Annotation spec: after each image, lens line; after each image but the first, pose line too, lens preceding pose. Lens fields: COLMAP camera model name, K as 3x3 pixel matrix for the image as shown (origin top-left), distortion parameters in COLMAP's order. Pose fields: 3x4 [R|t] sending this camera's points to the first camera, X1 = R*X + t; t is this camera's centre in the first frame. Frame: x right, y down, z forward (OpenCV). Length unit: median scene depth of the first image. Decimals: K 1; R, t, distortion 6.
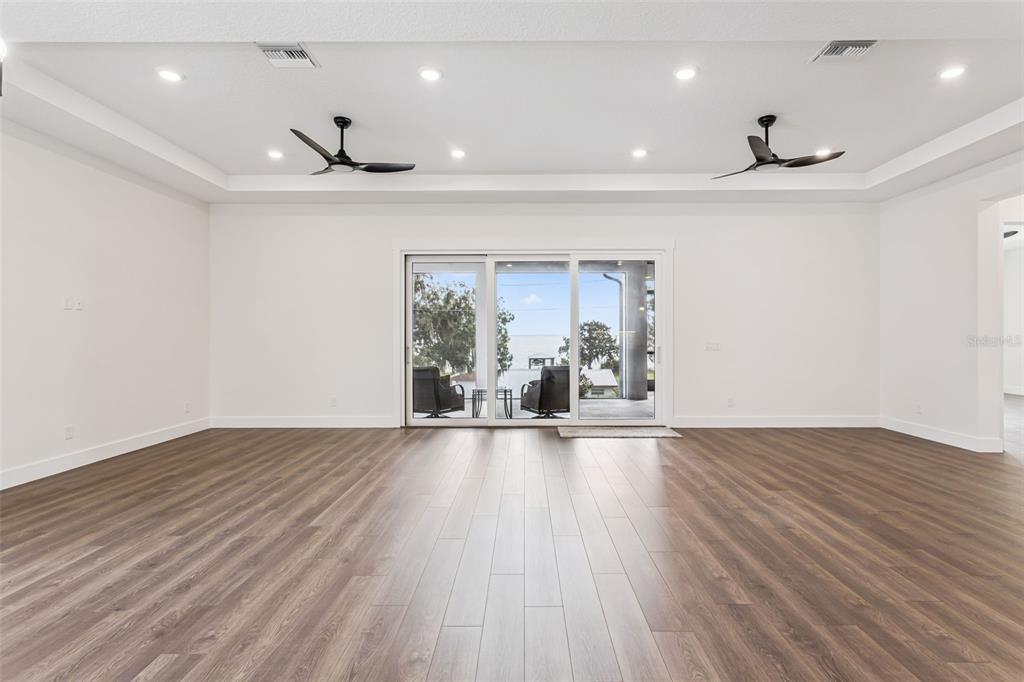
lens RADIAL K [[493.1, 0, 522.2], [0, 493.1, 331.8], [0, 0, 1]] dist [0.002432, 0.000345]
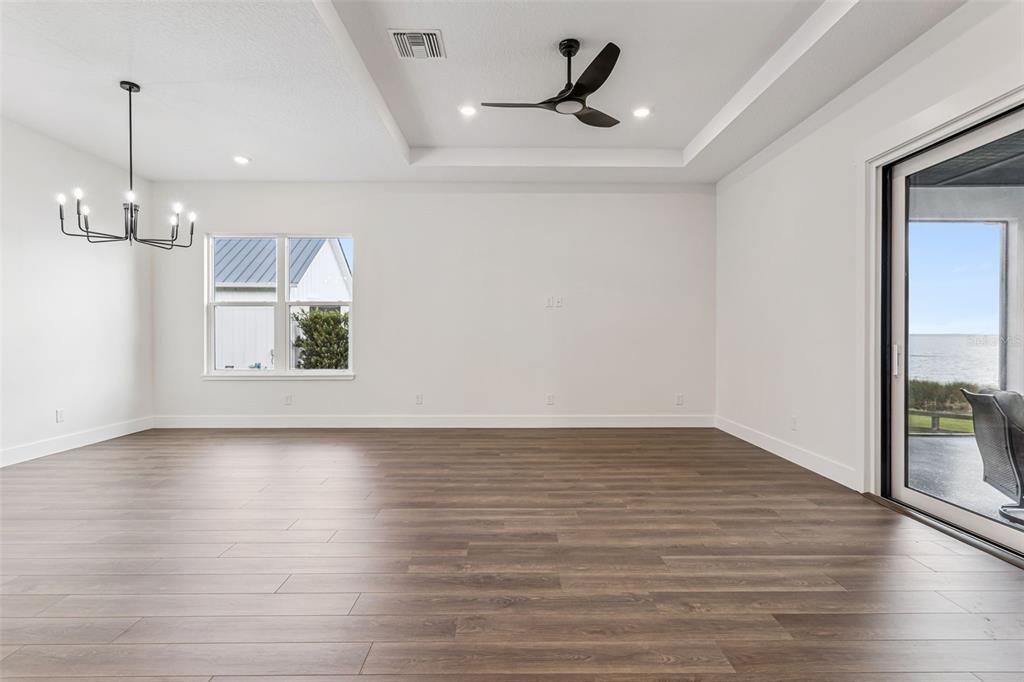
lens RADIAL K [[492.9, 0, 513.2], [0, 492.9, 337.9], [0, 0, 1]] dist [0.002333, 0.000749]
pose [[0.008946, 0.009027, -0.999919, 0.556938], [0.005169, 0.999945, 0.009074, 0.032974], [0.999947, -0.005249, 0.008899, 1.215513]]
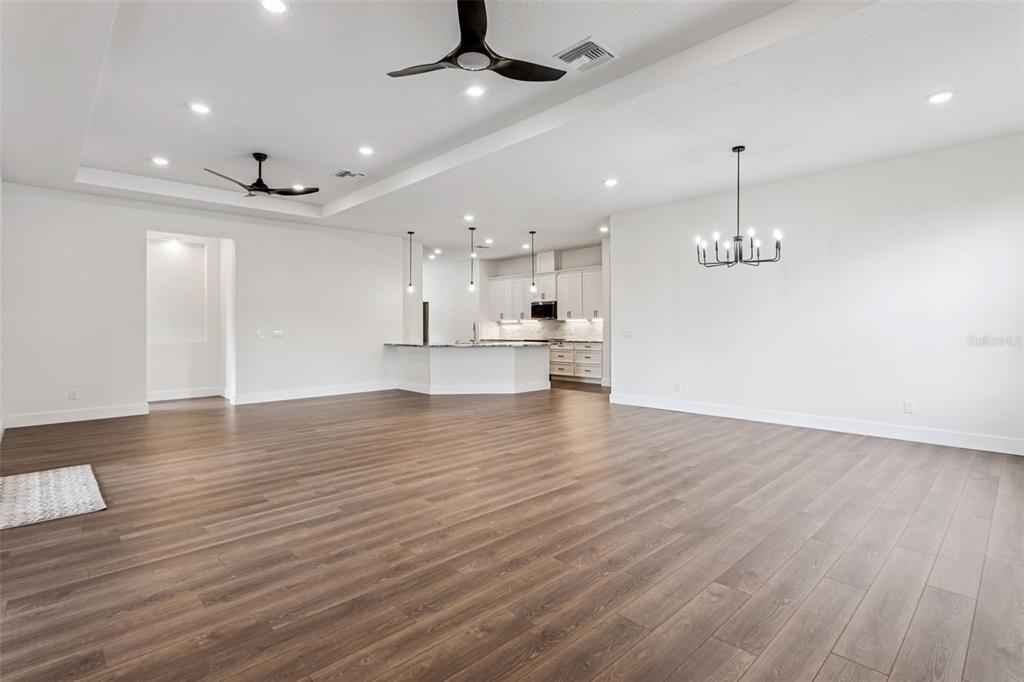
lens RADIAL K [[489.7, 0, 510.9], [0, 489.7, 333.5], [0, 0, 1]] dist [0.000586, 0.000189]
pose [[-0.691740, -0.005384, 0.722127, -1.140813], [0.001419, 0.999960, 0.008815, 0.018444], [-0.722145, 0.007123, -0.691705, 1.880475]]
